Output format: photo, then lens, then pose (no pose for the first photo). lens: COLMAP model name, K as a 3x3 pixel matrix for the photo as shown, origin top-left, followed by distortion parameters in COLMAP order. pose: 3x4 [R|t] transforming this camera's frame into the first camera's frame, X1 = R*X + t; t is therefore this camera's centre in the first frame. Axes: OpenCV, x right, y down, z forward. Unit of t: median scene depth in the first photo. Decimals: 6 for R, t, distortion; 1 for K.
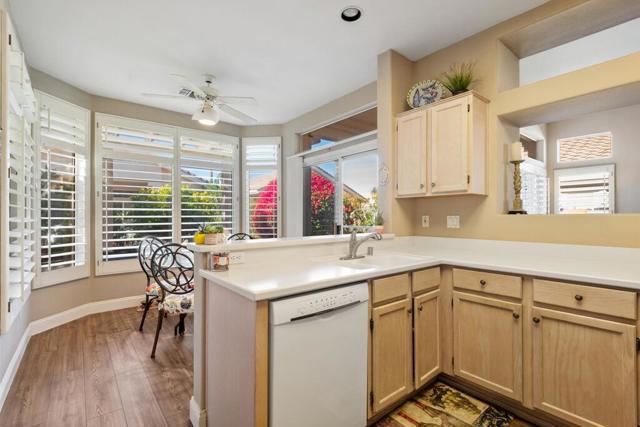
lens RADIAL K [[292.8, 0, 321.2], [0, 292.8, 215.2], [0, 0, 1]] dist [0.003265, -0.004463]
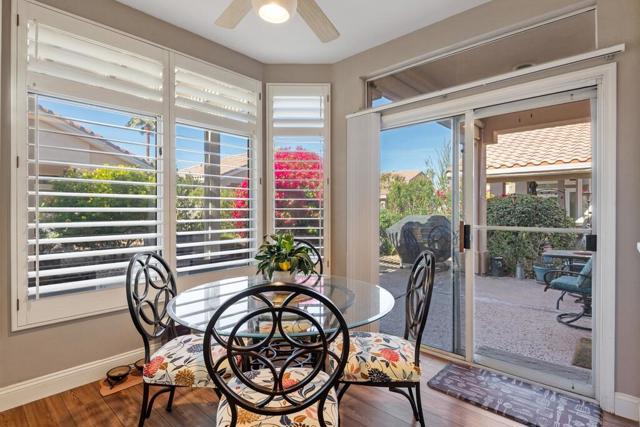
lens RADIAL K [[340.3, 0, 324.2], [0, 340.3, 208.7], [0, 0, 1]] dist [0.013398, -0.002841]
pose [[0.993021, 0.005657, 0.117805, -0.336210], [-0.005717, 0.999984, 0.000168, 0.001729], [-0.117802, -0.000840, 0.993037, 0.387827]]
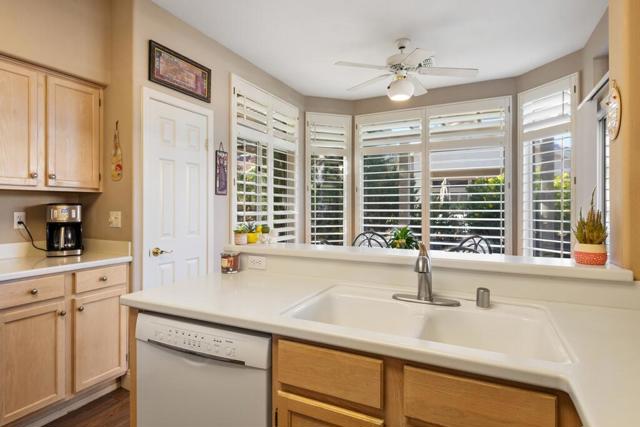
lens RADIAL K [[340.3, 0, 325.6], [0, 340.3, 208.5], [0, 0, 1]] dist [0.013398, -0.002841]
pose [[0.421819, 0.004395, -0.906670, 0.374446], [0.004807, 0.999963, 0.007083, -0.012577], [0.906667, -0.007346, 0.421782, 0.383842]]
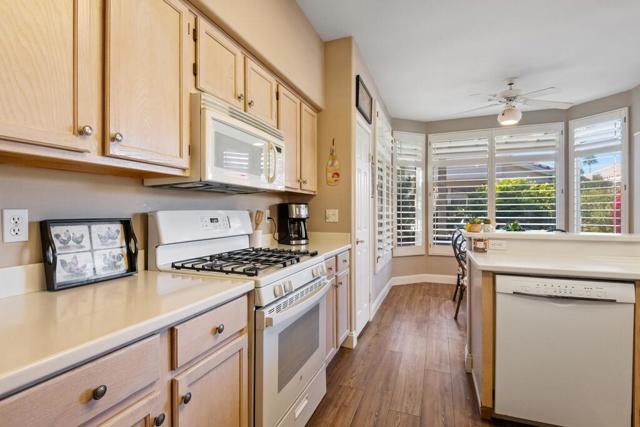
lens RADIAL K [[299.7, 0, 317.4], [0, 299.7, 217.6], [0, 0, 1]] dist [-0.015374, -0.001333]
pose [[0.475004, 0.014898, -0.879858, 0.224727], [0.007019, 0.999761, 0.020718, 0.000937], [0.879956, -0.016017, 0.474785, -0.125572]]
